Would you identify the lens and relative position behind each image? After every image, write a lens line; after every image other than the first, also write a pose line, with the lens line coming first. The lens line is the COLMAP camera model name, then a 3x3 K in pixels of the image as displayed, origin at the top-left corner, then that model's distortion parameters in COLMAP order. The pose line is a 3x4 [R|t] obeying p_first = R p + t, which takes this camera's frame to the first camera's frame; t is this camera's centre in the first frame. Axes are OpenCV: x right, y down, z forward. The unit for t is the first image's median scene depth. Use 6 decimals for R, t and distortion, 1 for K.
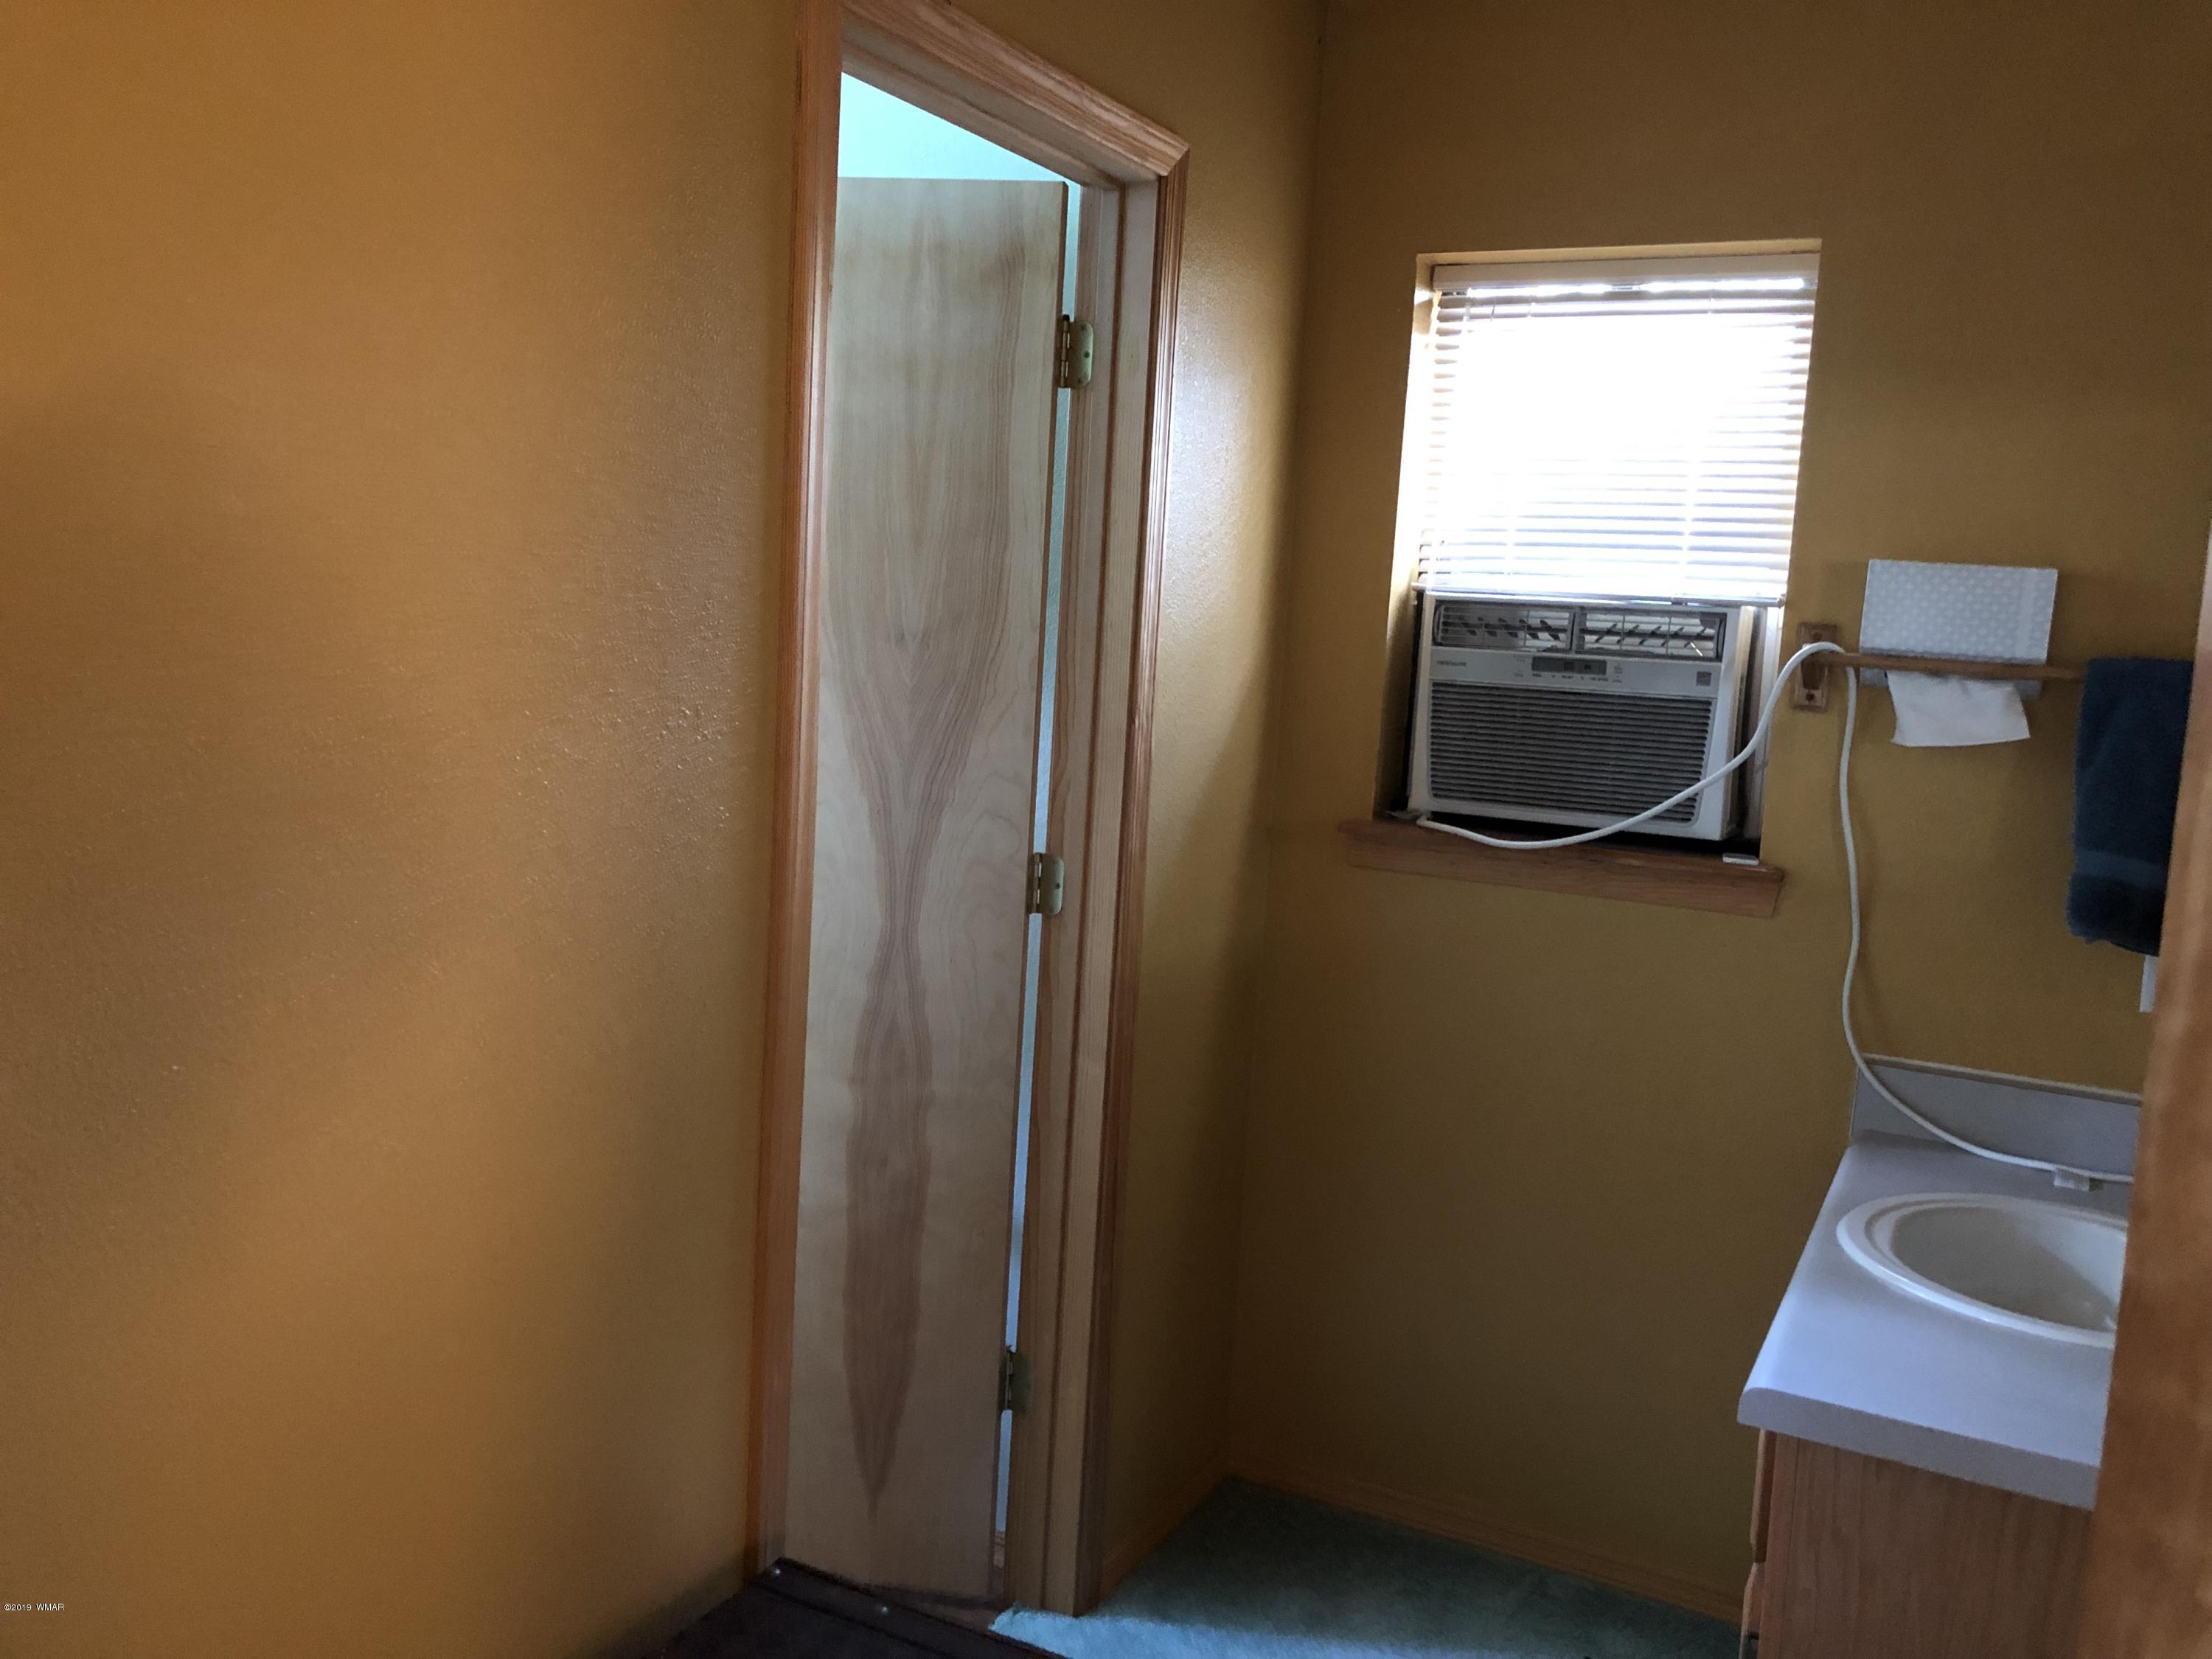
lens RADIAL K [[1805.1, 0, 1123.3], [0, 1805.1, 829.1], [0, 0, 1]] dist [0.042447, -0.049541]
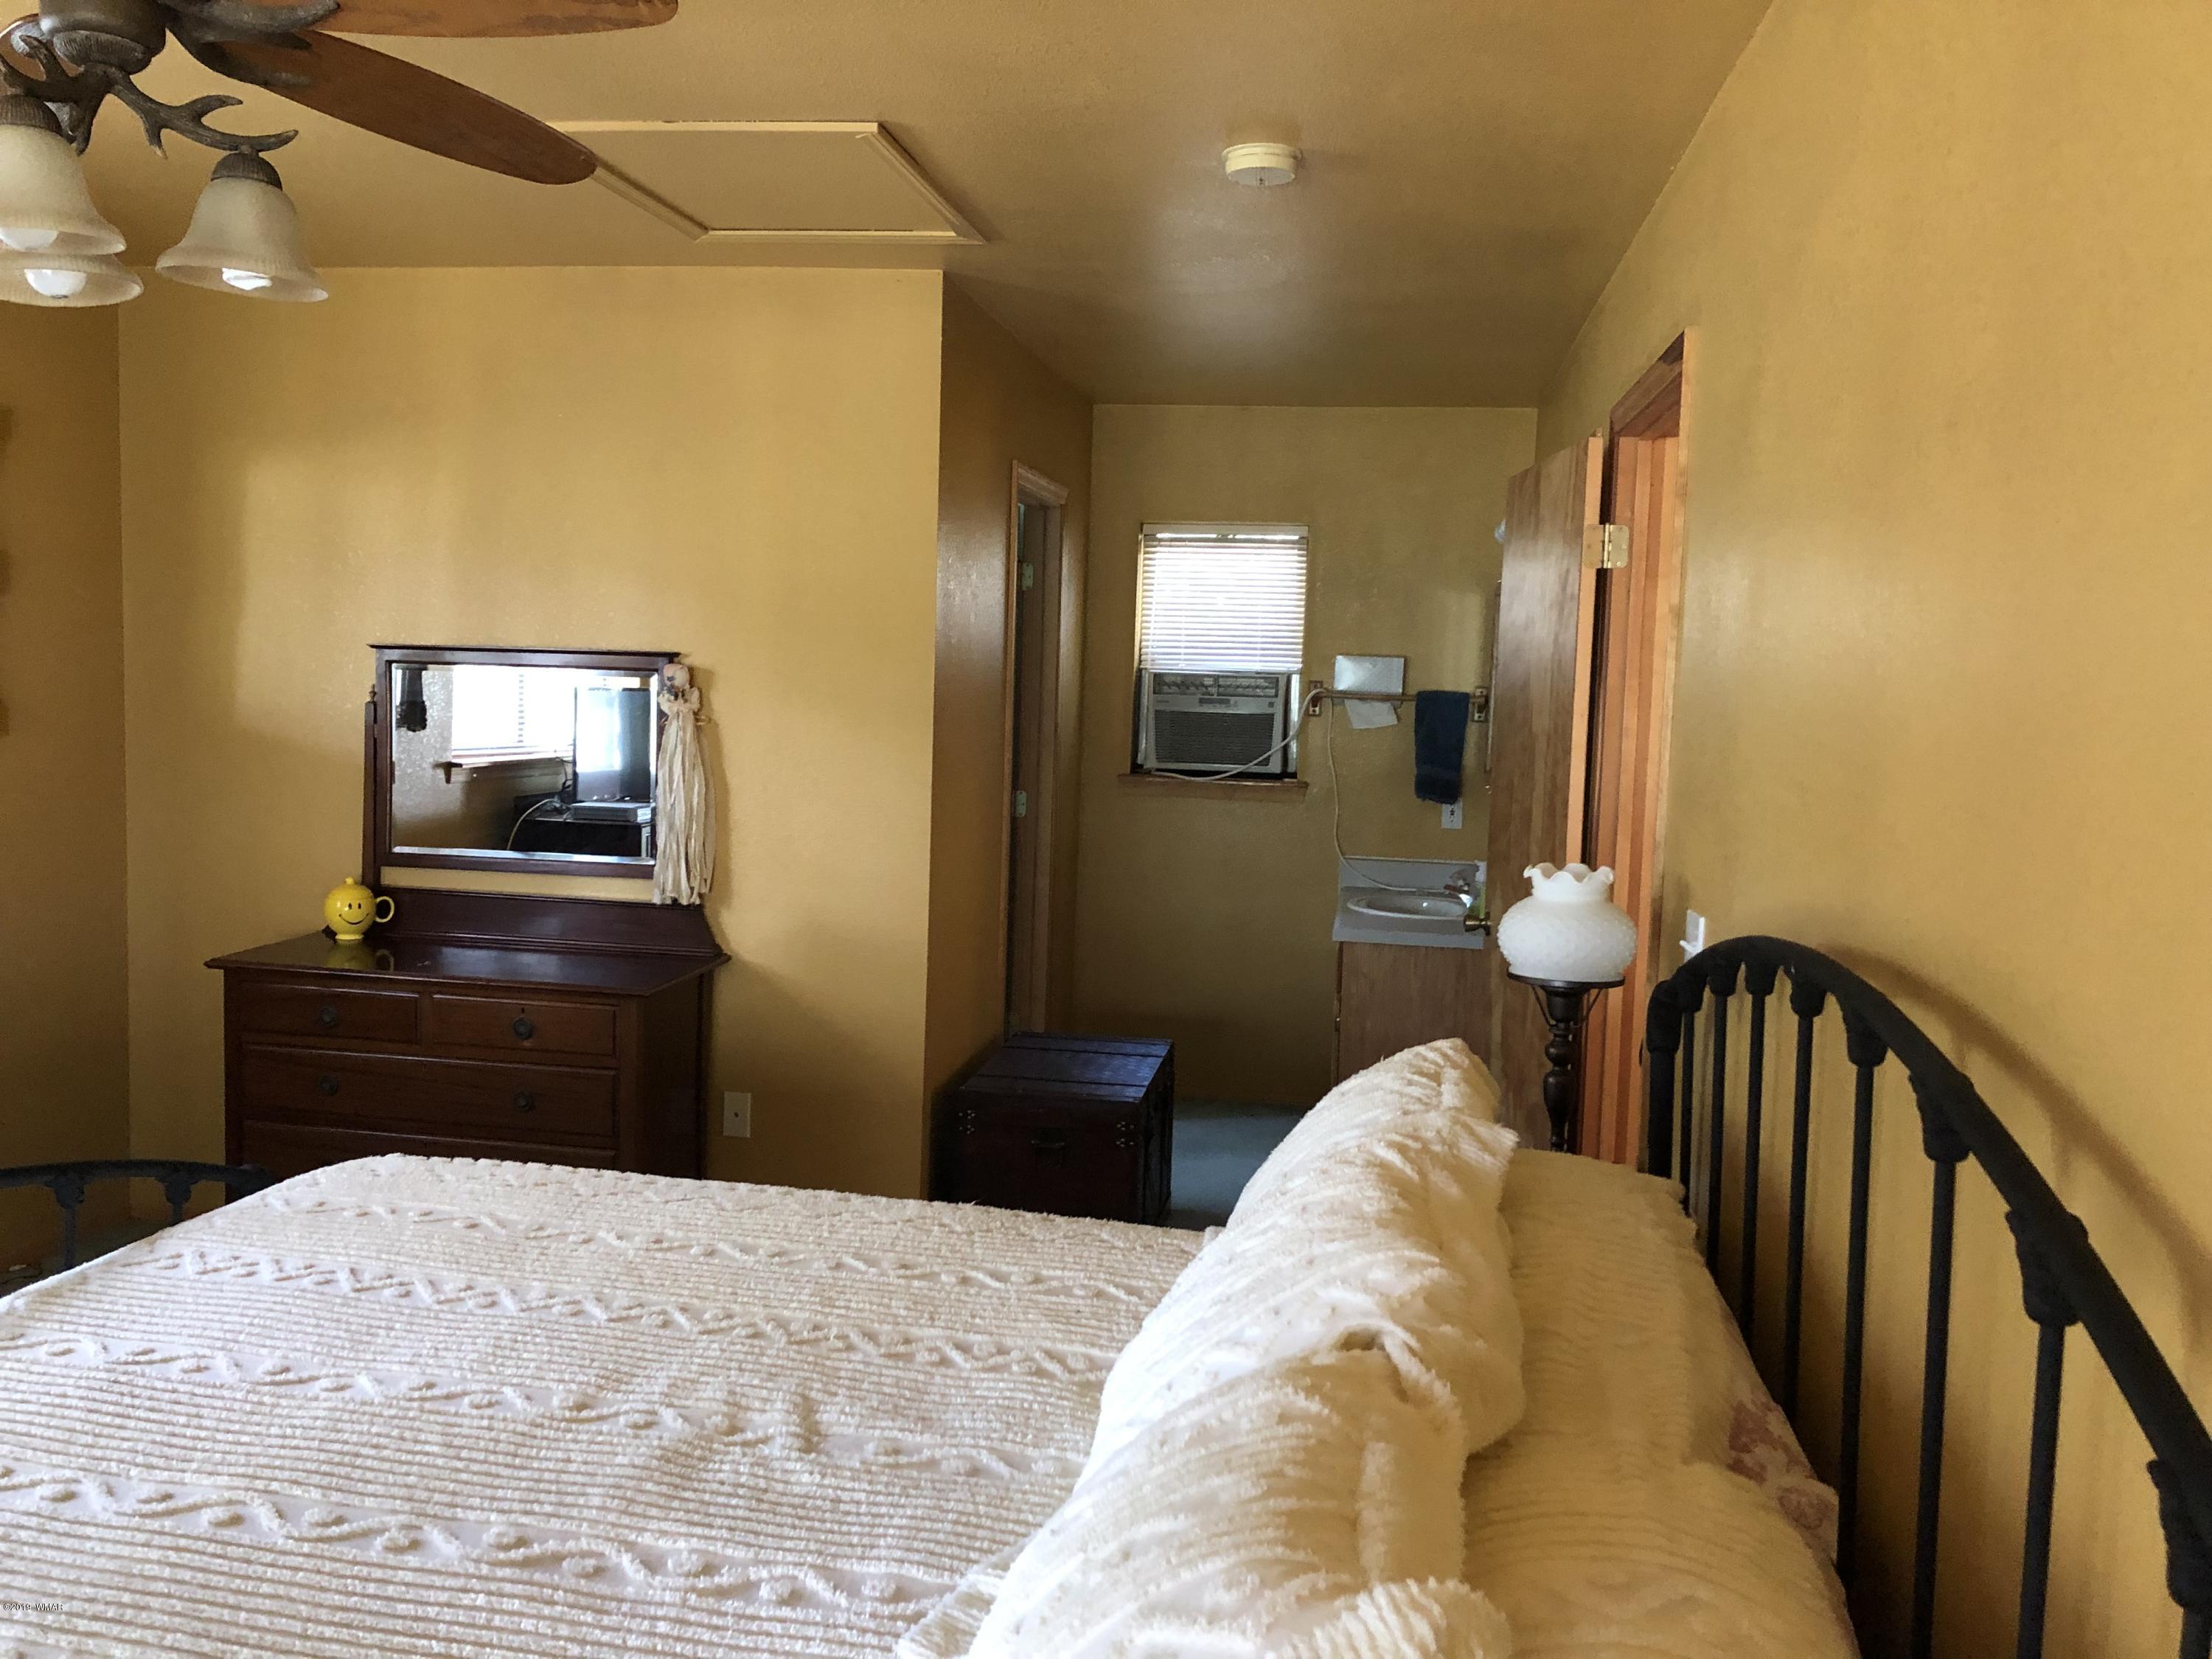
lens RADIAL K [[1805.1, 0, 1109.9], [0, 1805.1, 824.1], [0, 0, 1]] dist [0.042447, -0.049541]
pose [[0.950628, -0.050828, 0.306141, -0.593843], [0.059419, 0.998056, -0.018801, 0.101431], [-0.304591, 0.036063, 0.951800, -1.143031]]
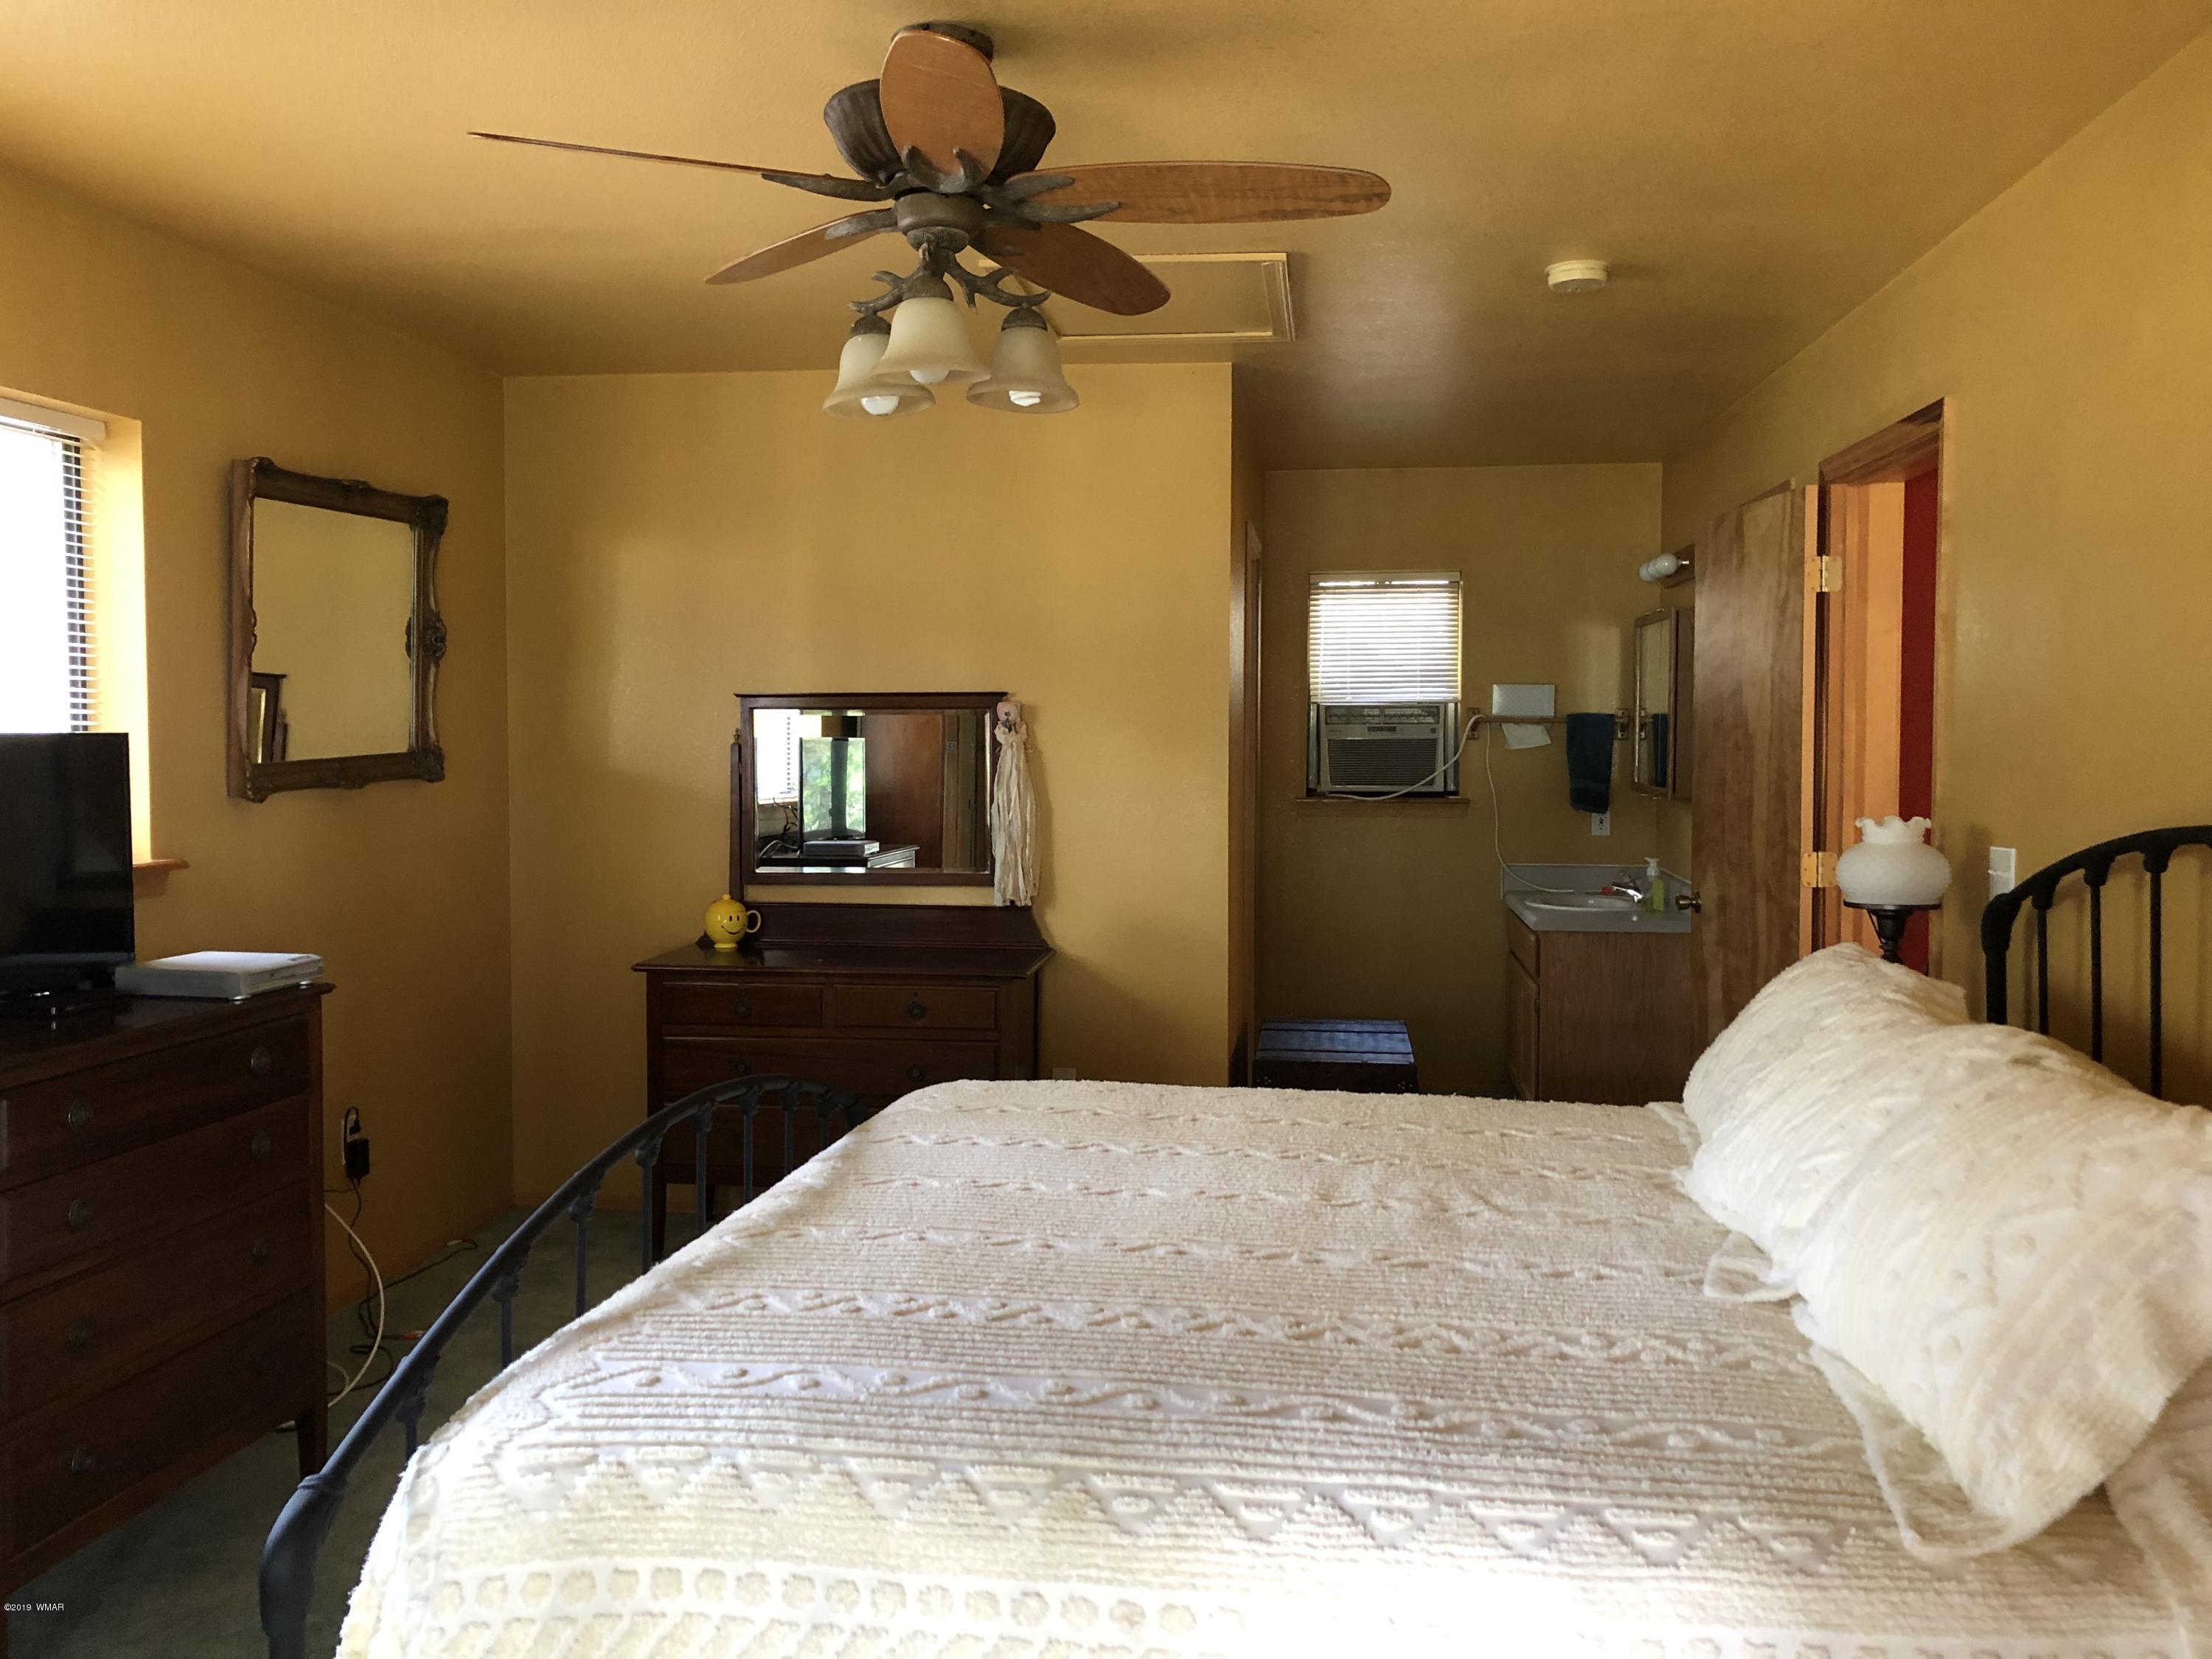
lens RADIAL K [[1805.1, 0, 1090.7], [0, 1805.1, 827.0], [0, 0, 1]] dist [0.042447, -0.049541]
pose [[0.941338, -0.072382, 0.329612, -1.010588], [0.094245, 0.994251, -0.050821, 0.140650], [-0.324038, 0.078905, 0.942748, -1.292780]]
